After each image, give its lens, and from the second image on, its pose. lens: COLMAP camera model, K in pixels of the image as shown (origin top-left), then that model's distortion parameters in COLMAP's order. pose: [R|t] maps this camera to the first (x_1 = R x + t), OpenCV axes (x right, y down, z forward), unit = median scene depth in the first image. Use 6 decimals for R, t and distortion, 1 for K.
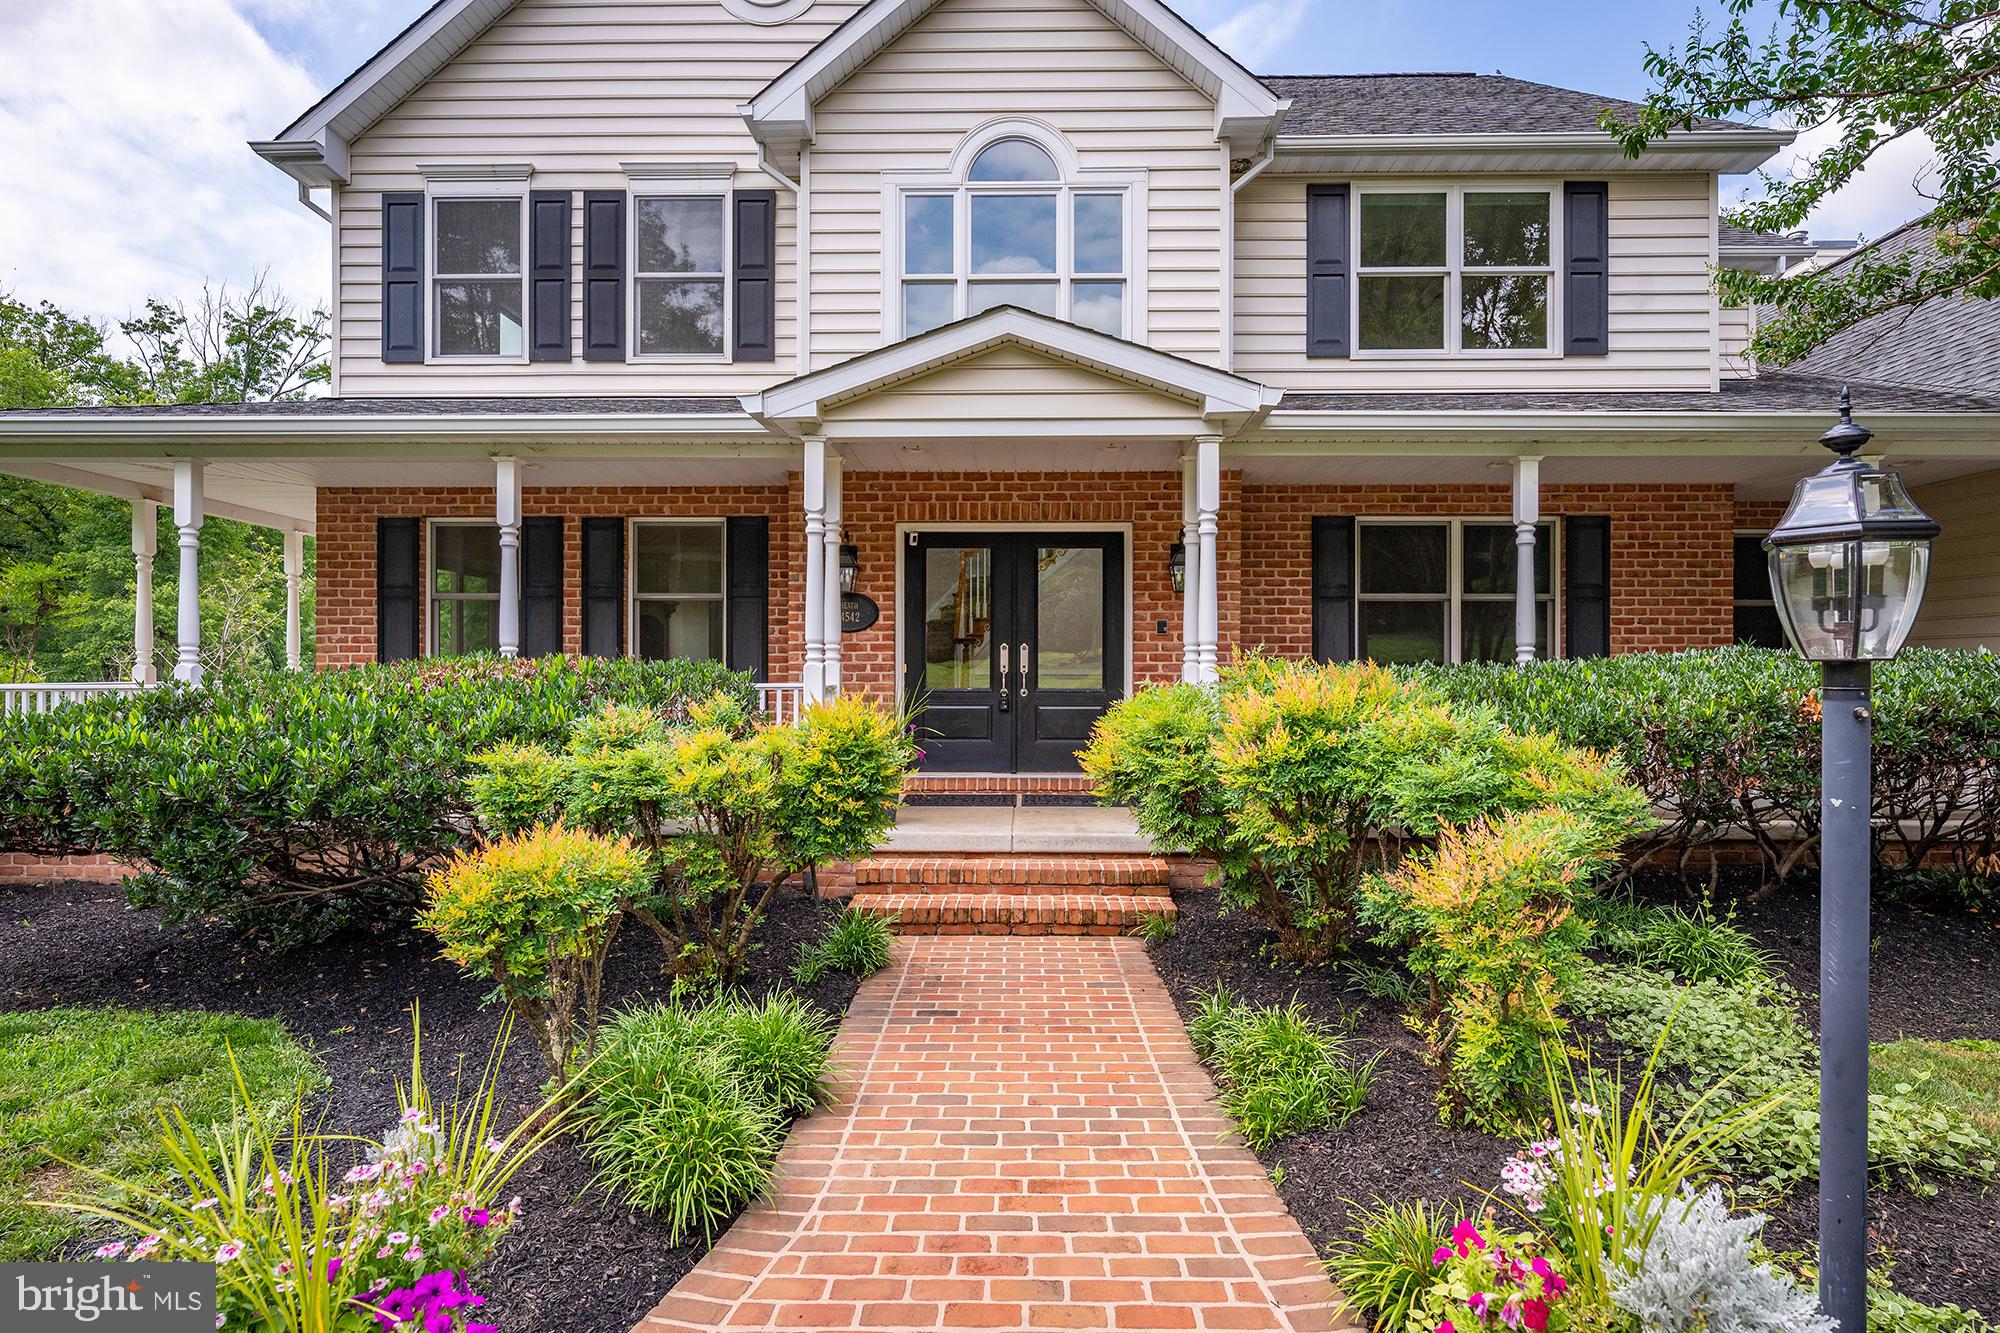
lens RADIAL K [[1032.8, 0, 1006.2], [0, 1032.8, 673.9], [0, 0, 1]] dist [0.000489, -0.000127]
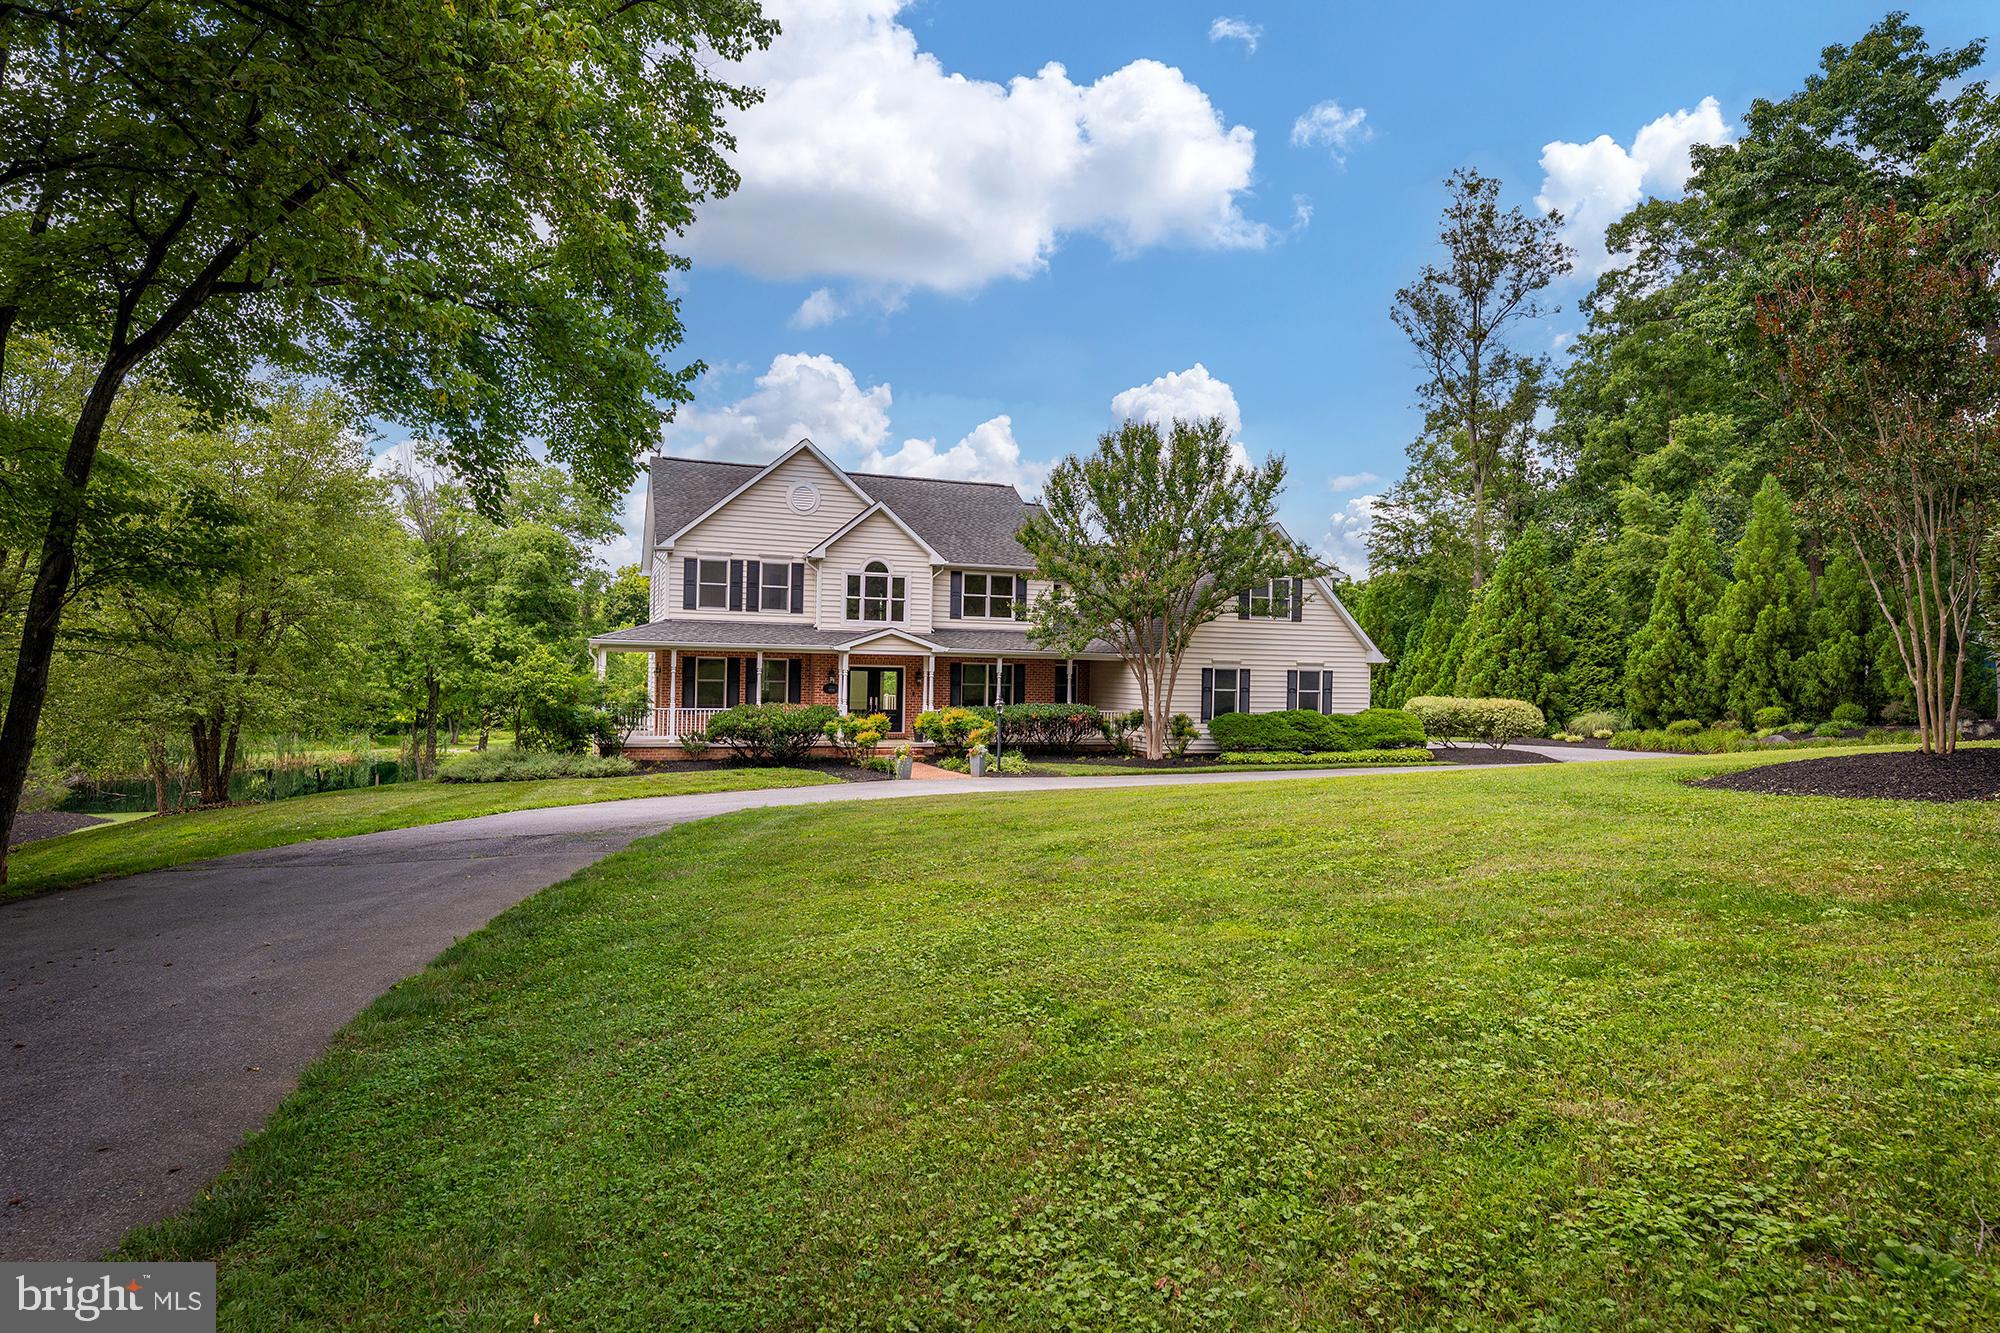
lens RADIAL K [[1160.8, 0, 1007.0], [0, 1160.8, 670.6], [0, 0, 1]] dist [-0.000815, -0.000046]
pose [[0.931130, 0.014143, 0.364413, -1.014519], [-0.016226, 0.999865, 0.002655, -0.135933], [-0.364326, -0.008385, 0.931234, -2.896651]]
